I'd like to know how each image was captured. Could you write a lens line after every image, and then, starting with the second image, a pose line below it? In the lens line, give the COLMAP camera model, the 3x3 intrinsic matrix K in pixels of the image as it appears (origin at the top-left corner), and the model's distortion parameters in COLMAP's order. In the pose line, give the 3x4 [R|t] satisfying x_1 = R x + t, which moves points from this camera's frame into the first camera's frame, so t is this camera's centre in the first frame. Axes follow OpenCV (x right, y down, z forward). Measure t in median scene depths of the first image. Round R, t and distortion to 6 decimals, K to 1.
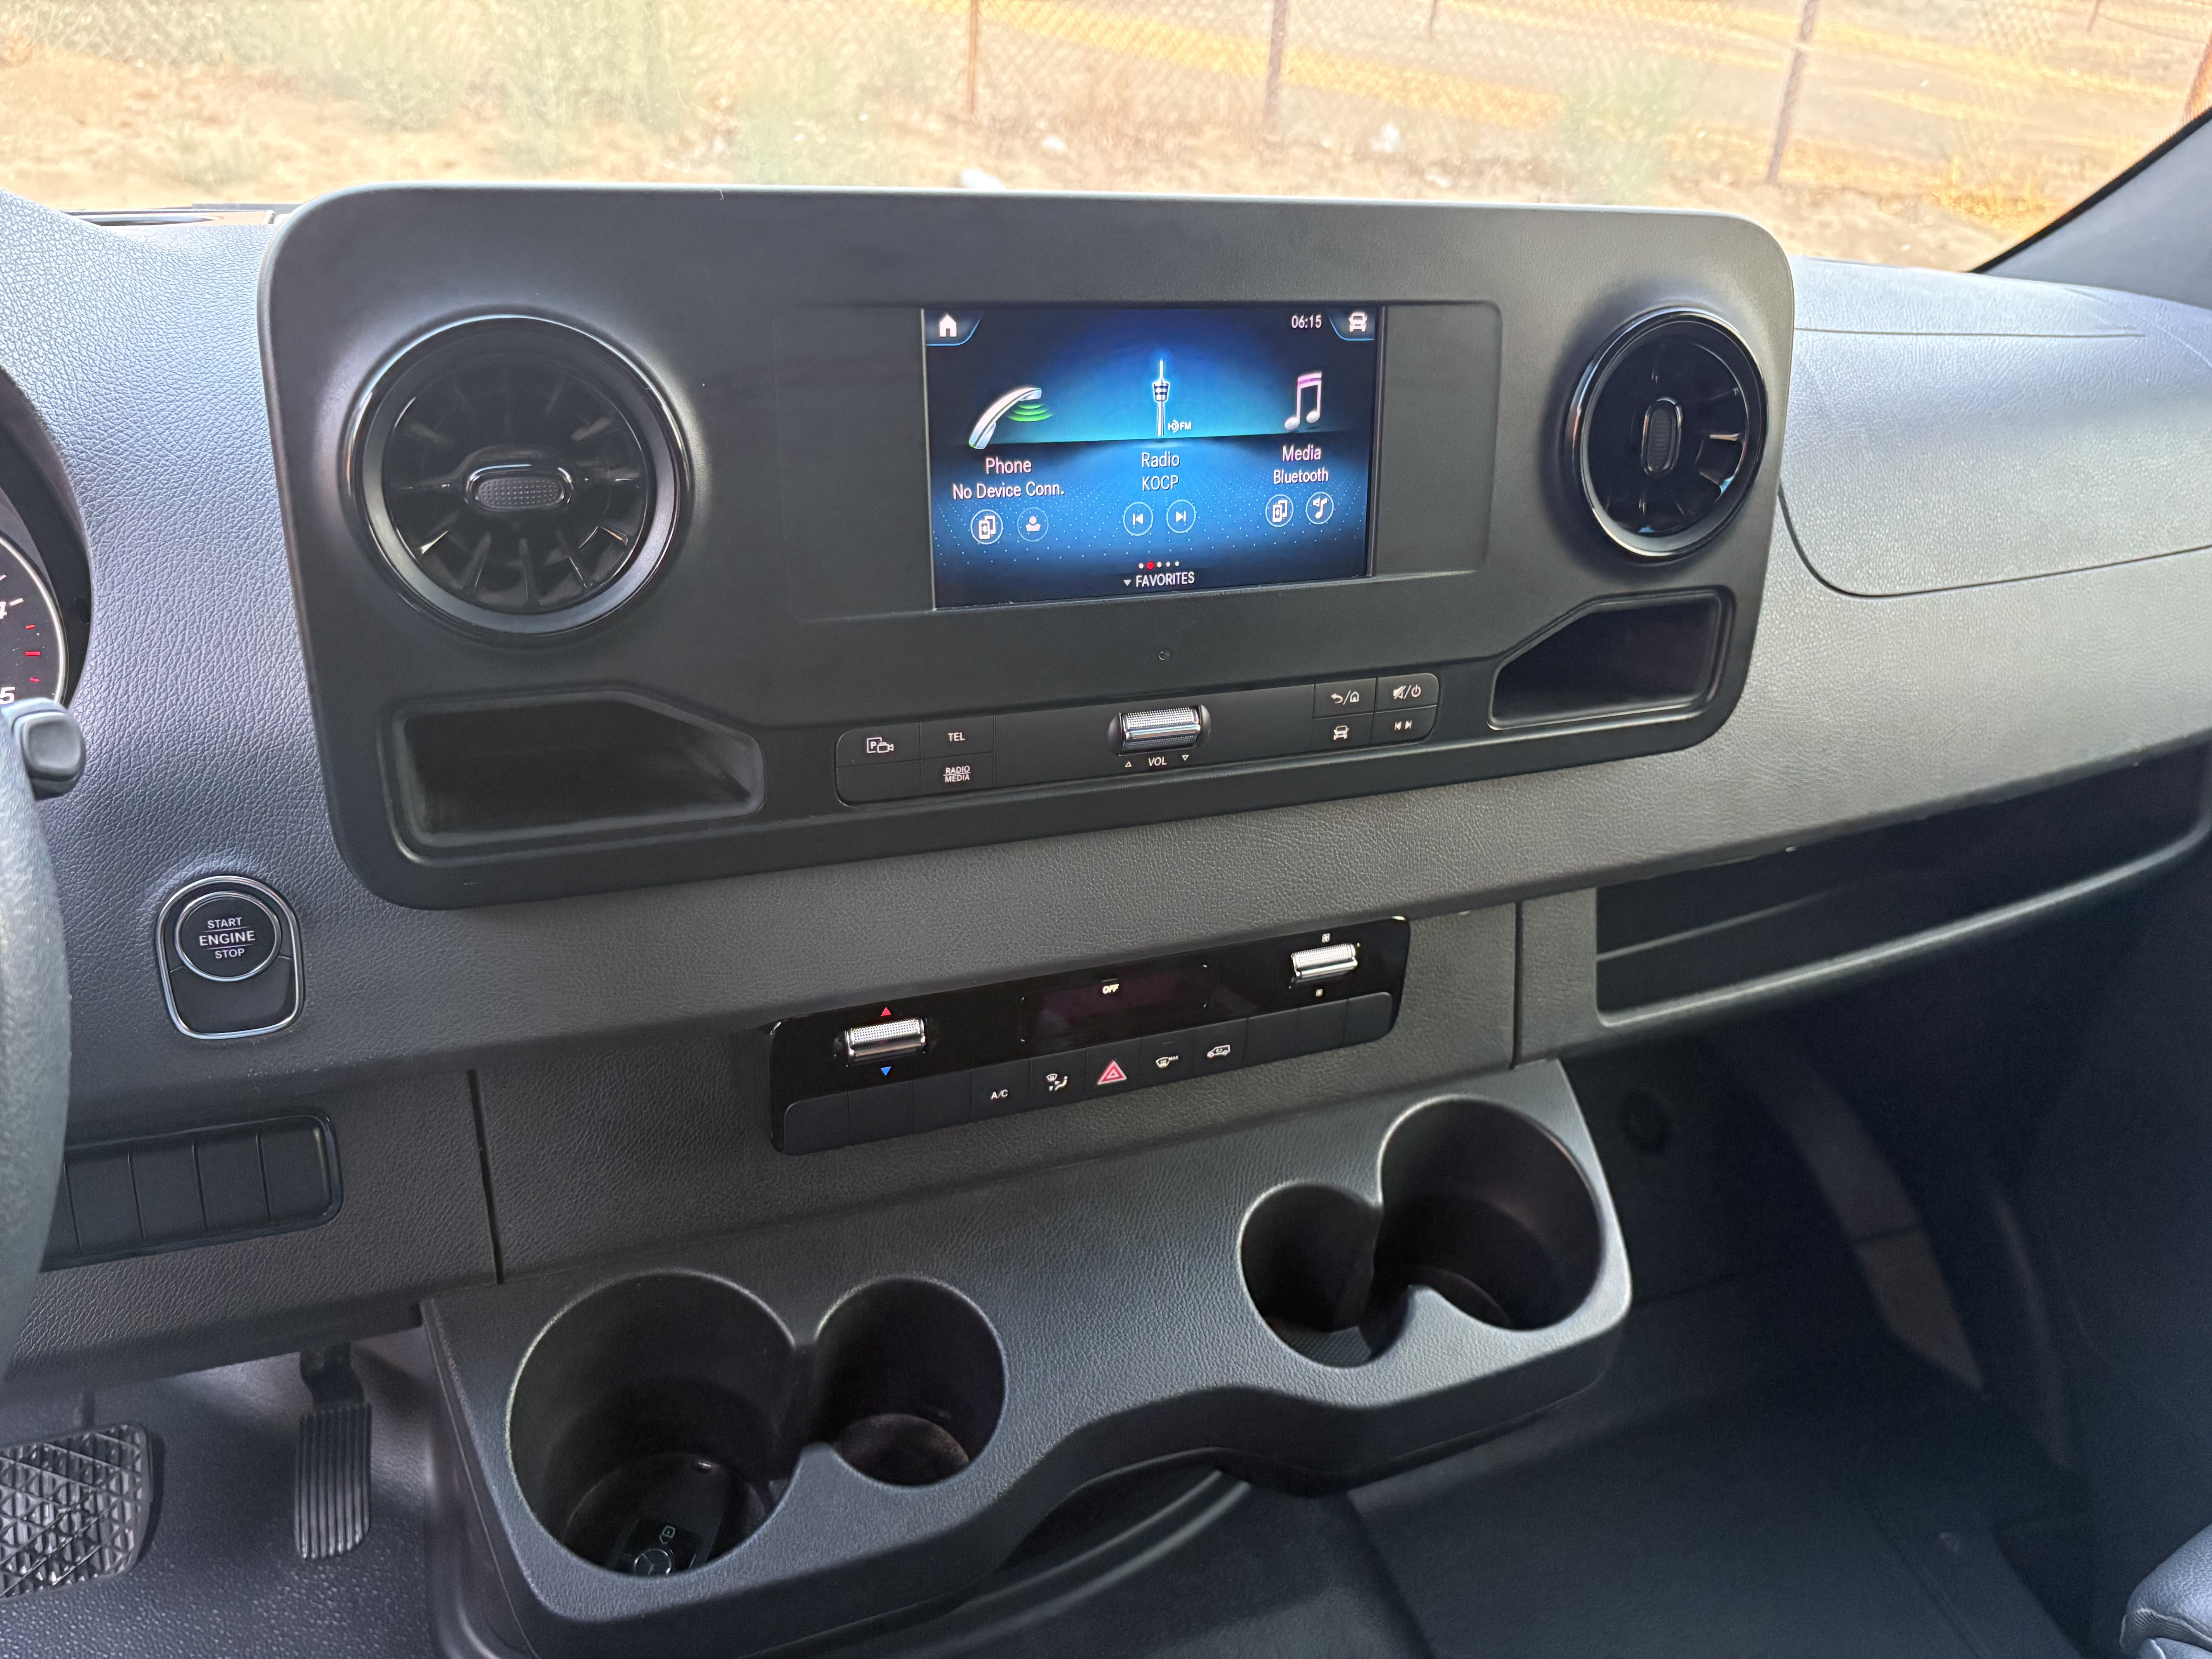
lens RADIAL K [[1704.0, 0, 1107.9], [0, 1704.0, 821.9], [0, 0, 1]] dist [0.073702, -0.092837]
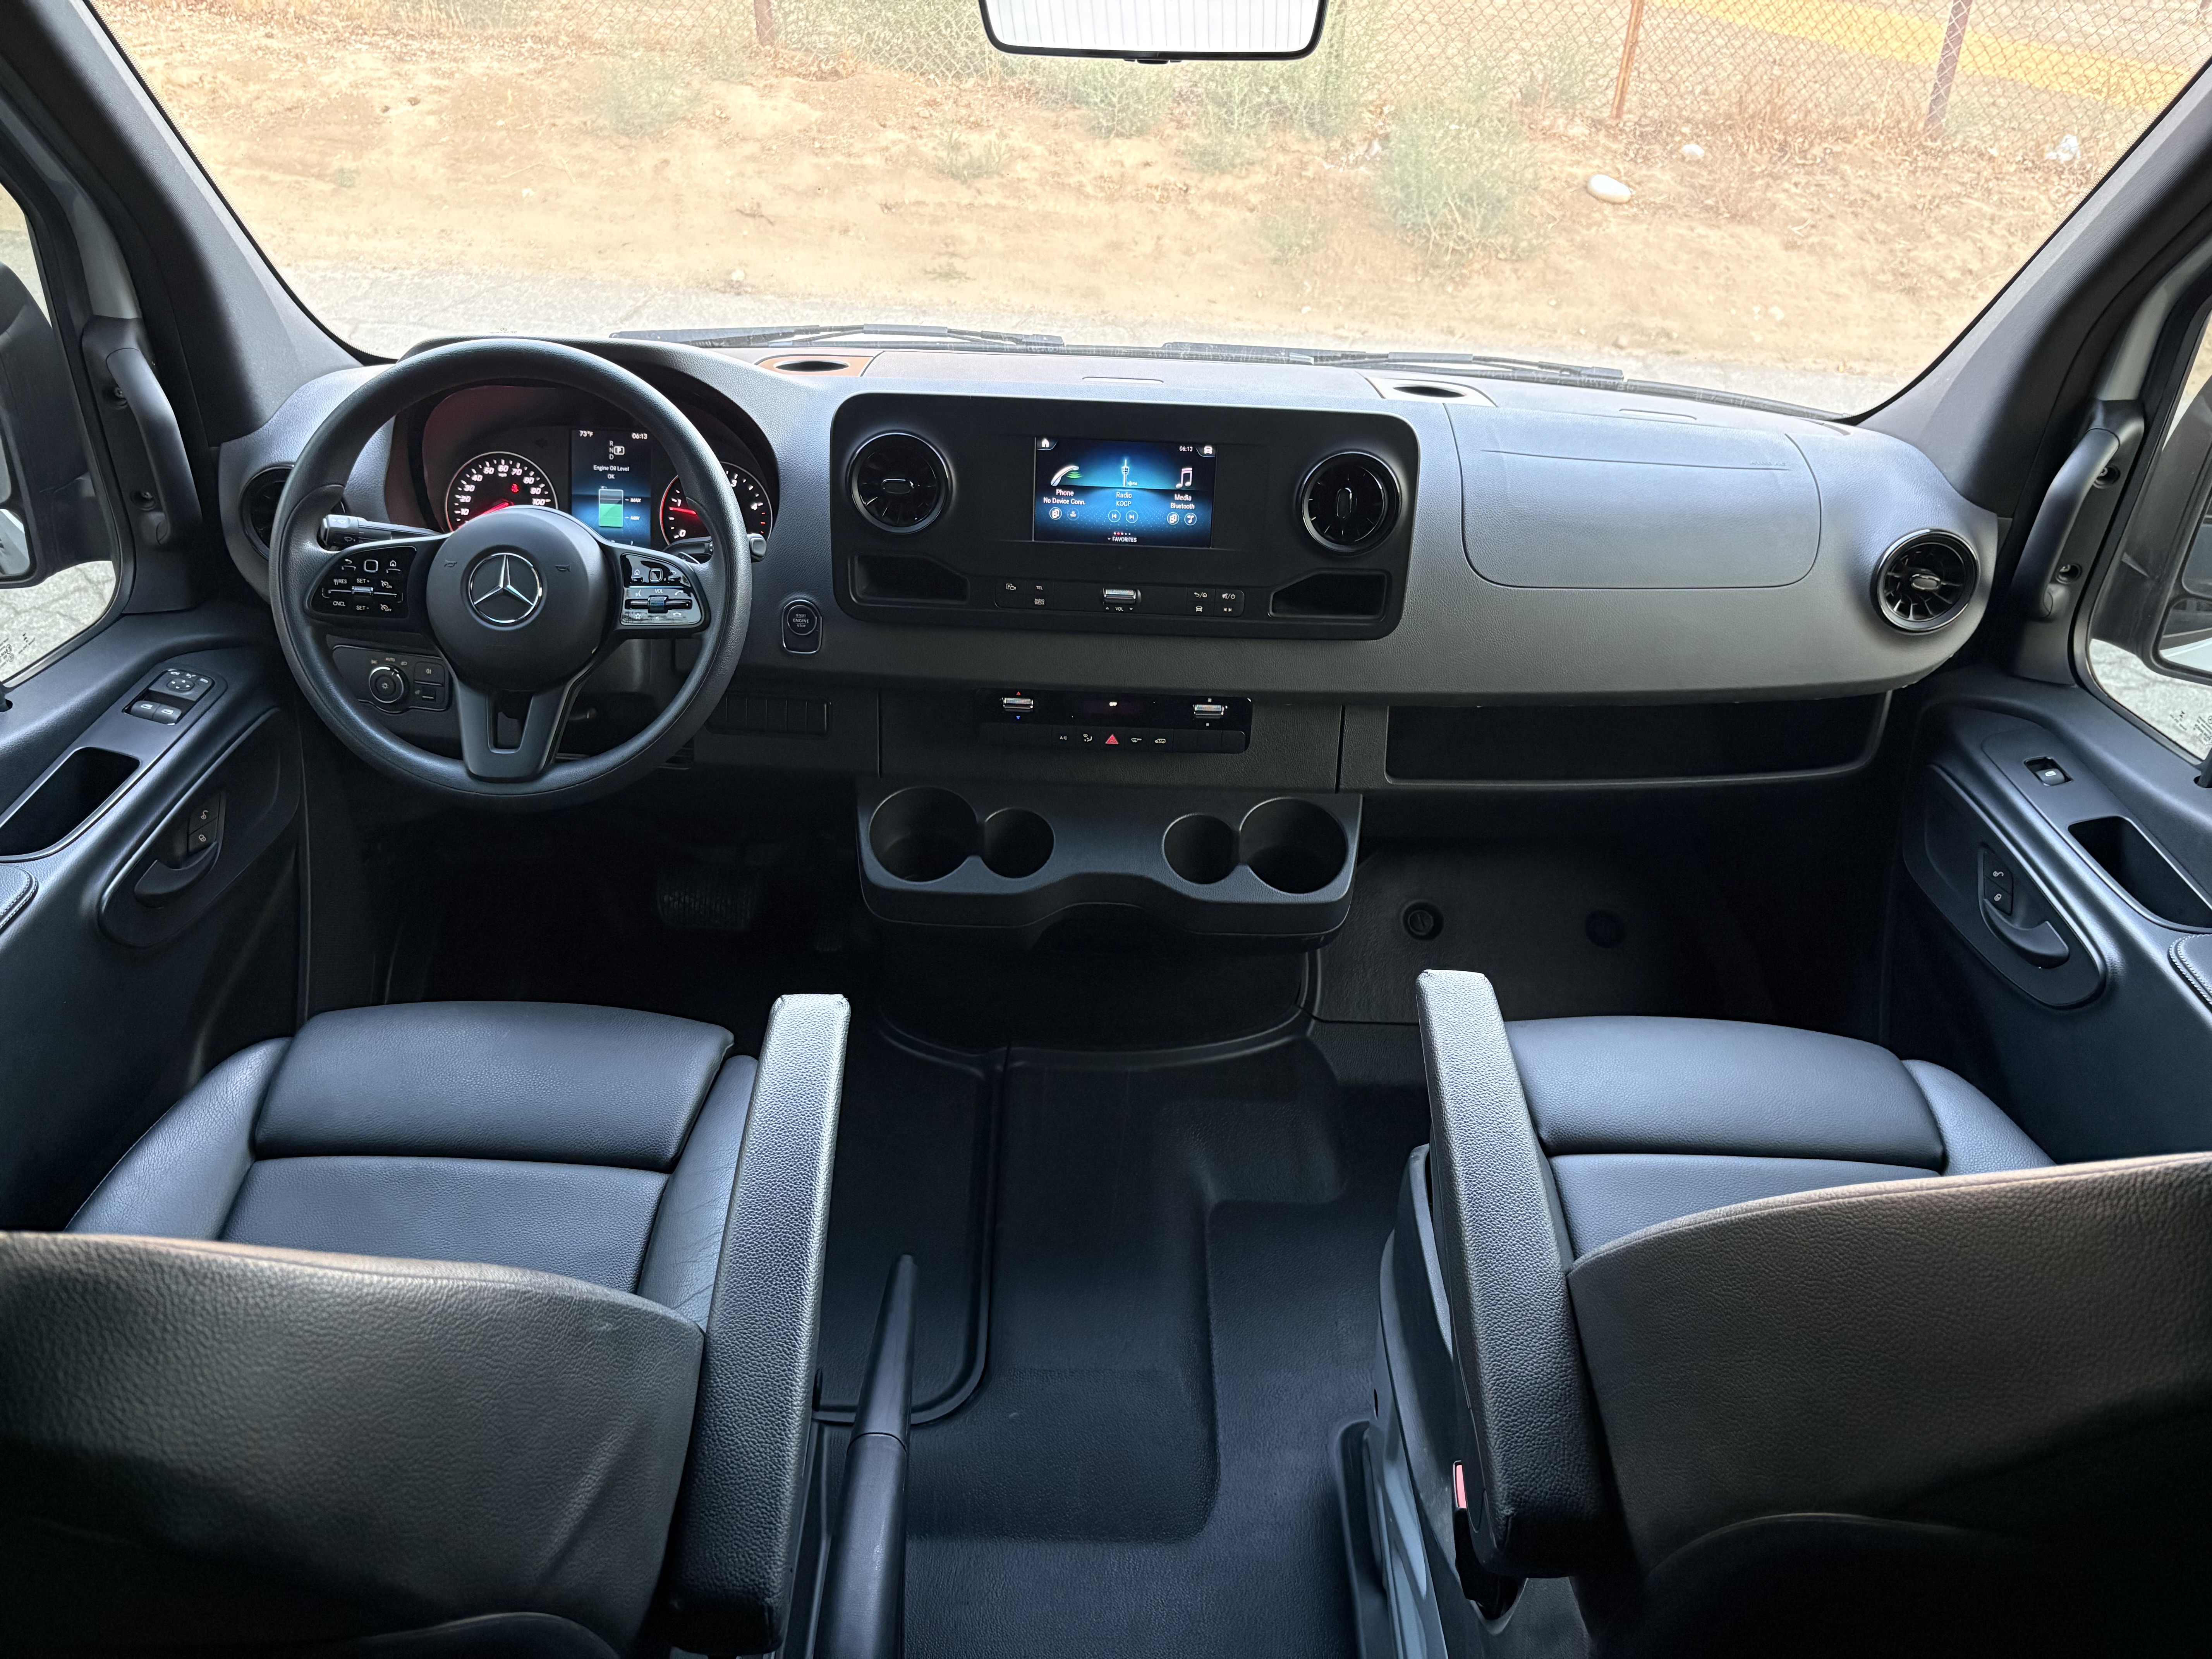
lens RADIAL K [[1754.2, 0, 1107.7], [0, 1754.2, 823.2], [0, 0, 1]] dist [0.067721, -0.087527]
pose [[0.920768, 0.162984, -0.354432, 0.959258], [-0.155718, 0.986579, 0.049138, 0.150129], [0.357684, 0.009947, 0.933790, -1.430181]]
